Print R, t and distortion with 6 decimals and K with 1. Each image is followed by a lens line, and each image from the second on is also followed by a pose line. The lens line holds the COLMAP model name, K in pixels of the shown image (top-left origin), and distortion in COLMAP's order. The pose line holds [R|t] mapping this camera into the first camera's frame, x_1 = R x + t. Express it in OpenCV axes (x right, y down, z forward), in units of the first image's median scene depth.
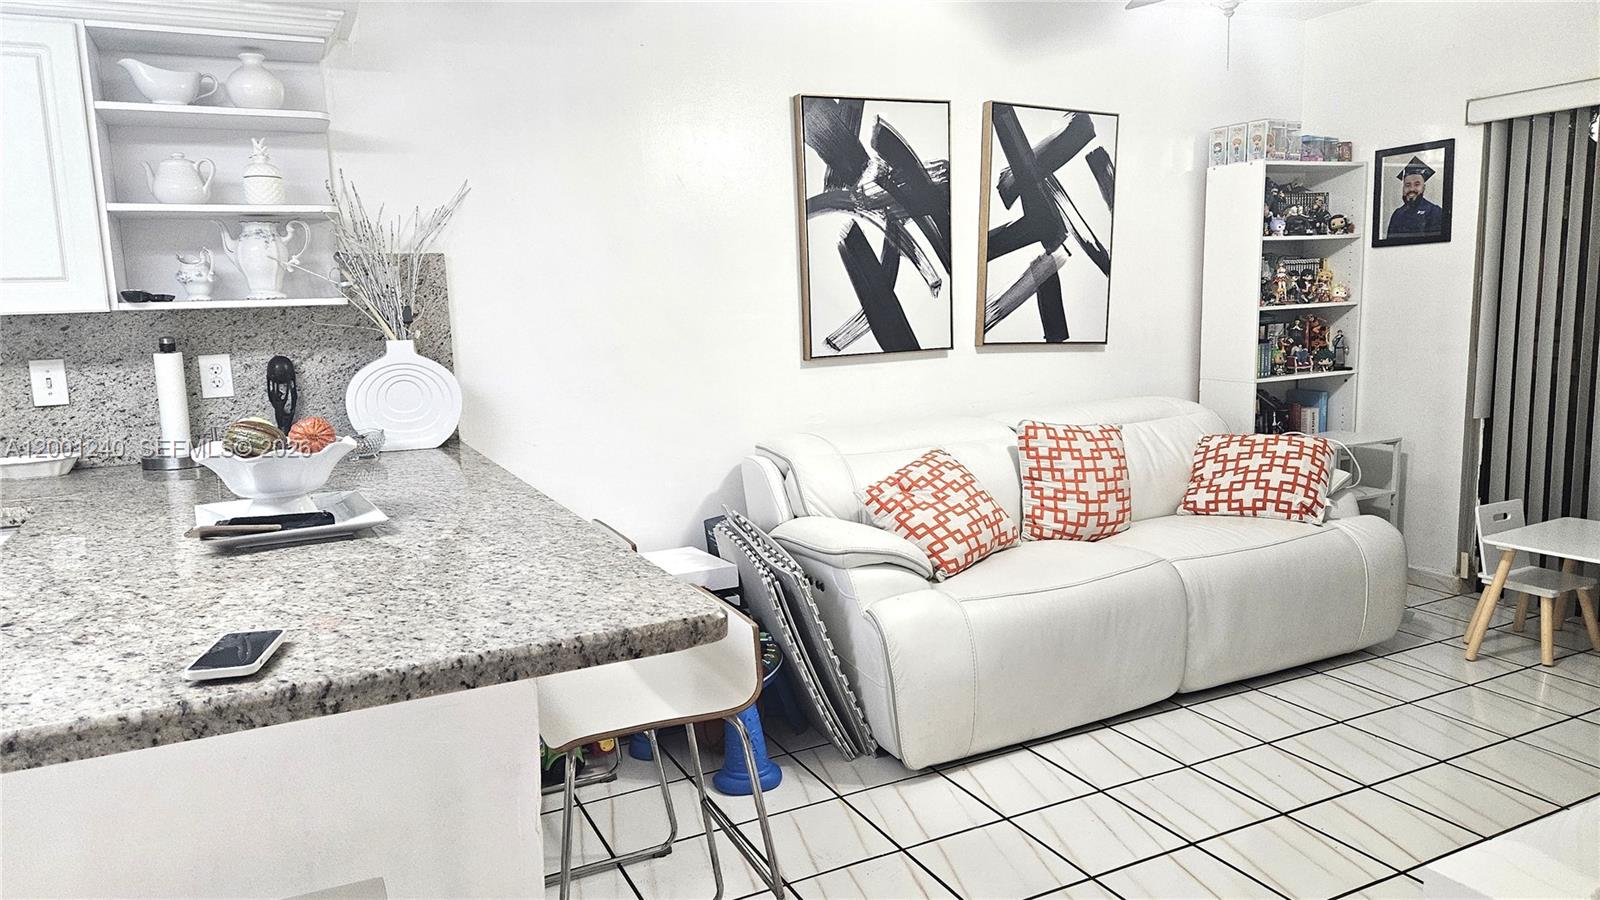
lens RADIAL K [[1066.4, 0, 789.1], [0, 1066.4, 448.6], [0, 0, 1]] dist [0.079731, -0.070265]
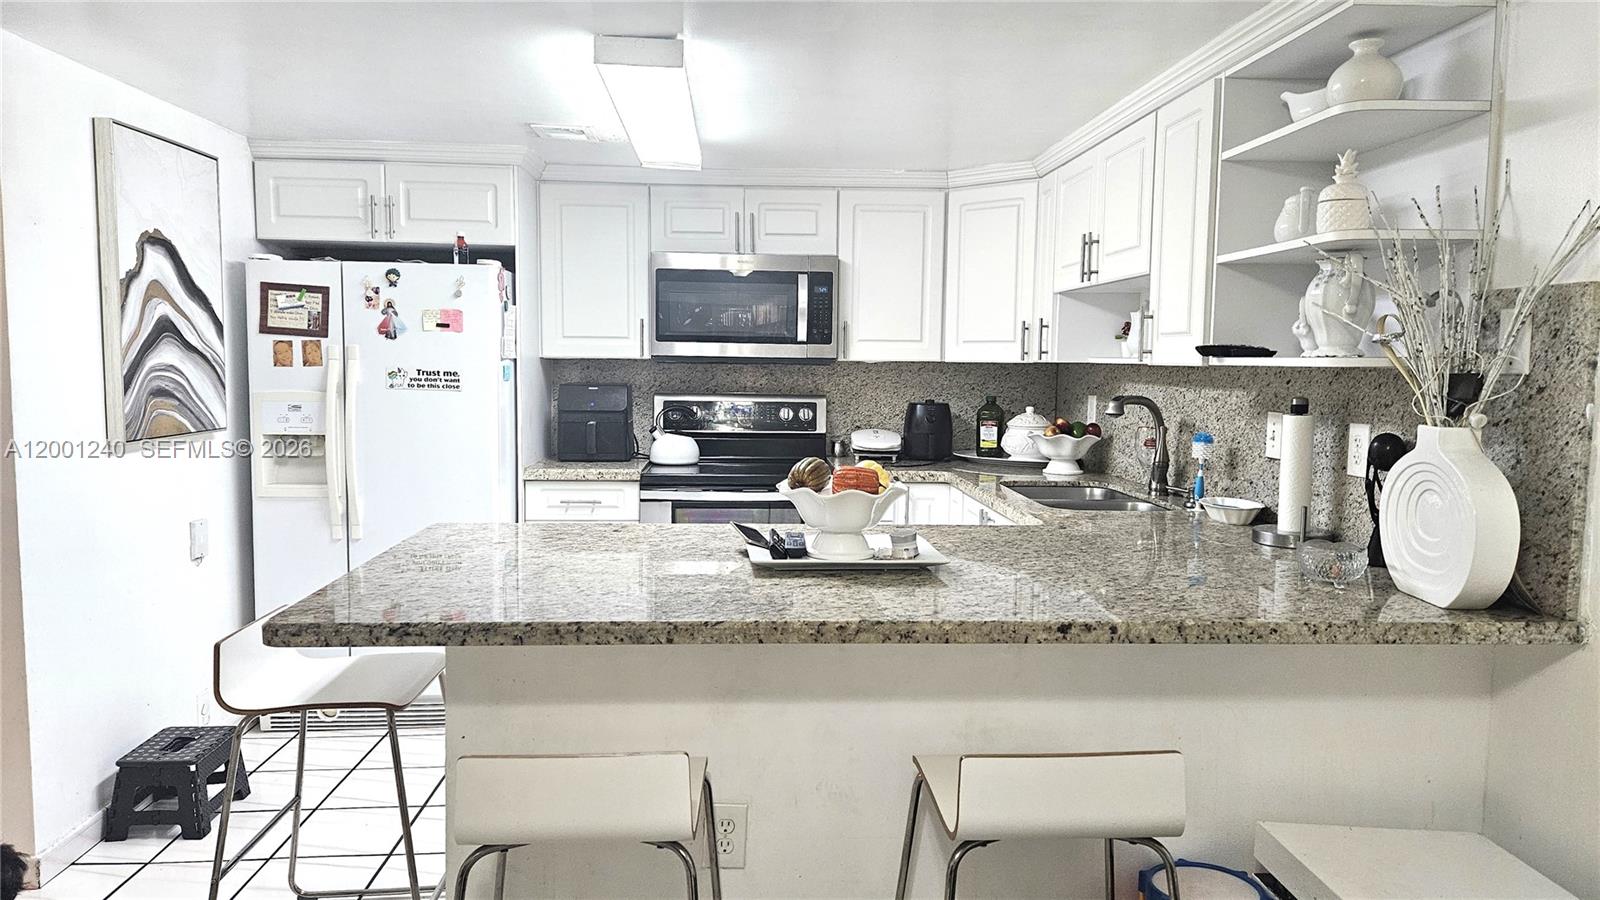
lens RADIAL K [[1066.4, 0, 806.4], [0, 1066.4, 453.3], [0, 0, 1]] dist [0.079731, -0.070265]
pose [[-0.382566, 0.109460, -0.917421, 0.316451], [-0.132568, 0.976180, 0.171752, -0.126846], [0.914368, 0.187328, -0.358942, 0.779782]]
